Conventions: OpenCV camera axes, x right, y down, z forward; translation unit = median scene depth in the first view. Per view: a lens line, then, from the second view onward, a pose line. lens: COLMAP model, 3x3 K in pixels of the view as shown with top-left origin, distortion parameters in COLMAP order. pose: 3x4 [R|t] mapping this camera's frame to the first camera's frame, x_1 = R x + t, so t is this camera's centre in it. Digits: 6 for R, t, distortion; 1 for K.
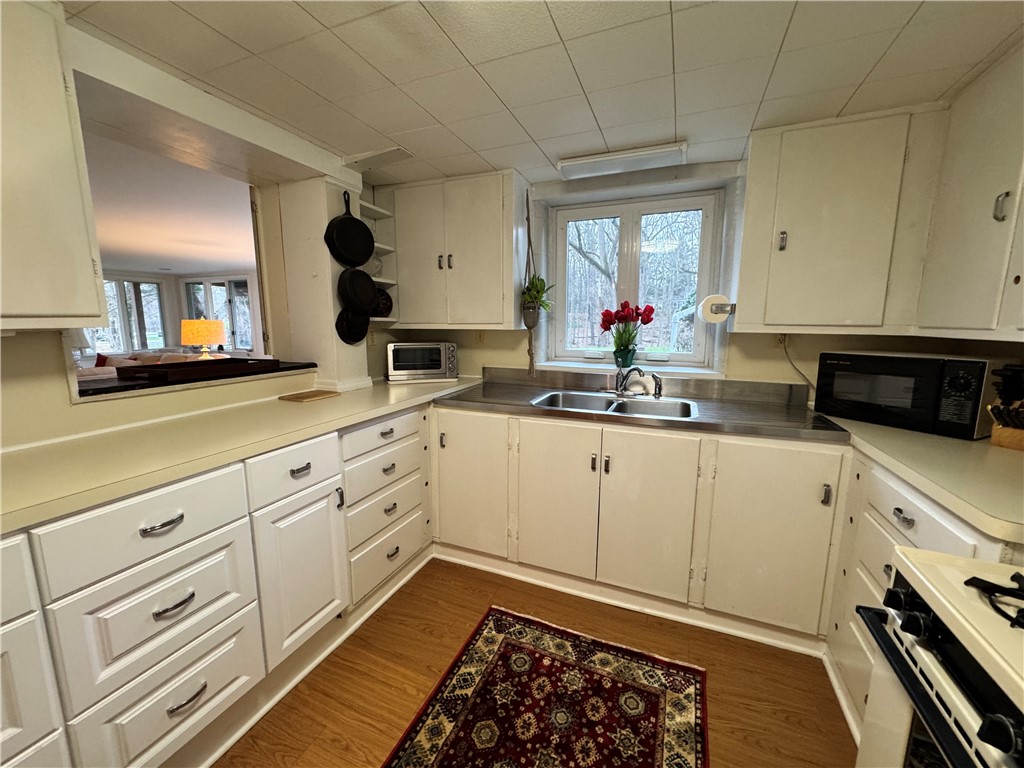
lens RADIAL K [[404.8, 0, 512.0], [0, 404.8, 384.0], [0, 0, 1]] dist [-0.001061, 0.000388]
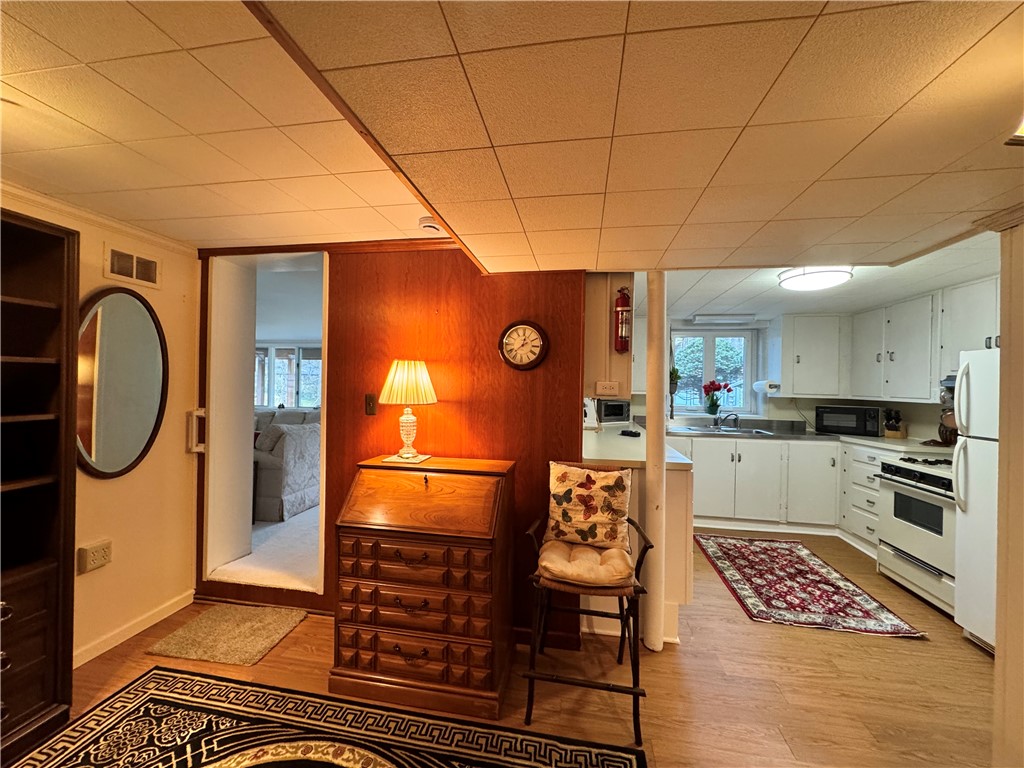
lens RADIAL K [[404.8, 0, 512.0], [0, 404.8, 384.0], [0, 0, 1]] dist [-0.001061, 0.000388]
pose [[0.975509, 0.012182, 0.219621, -1.599569], [0.020143, 0.989322, -0.144349, 0.108543], [-0.219035, 0.145237, 0.964847, -0.976213]]
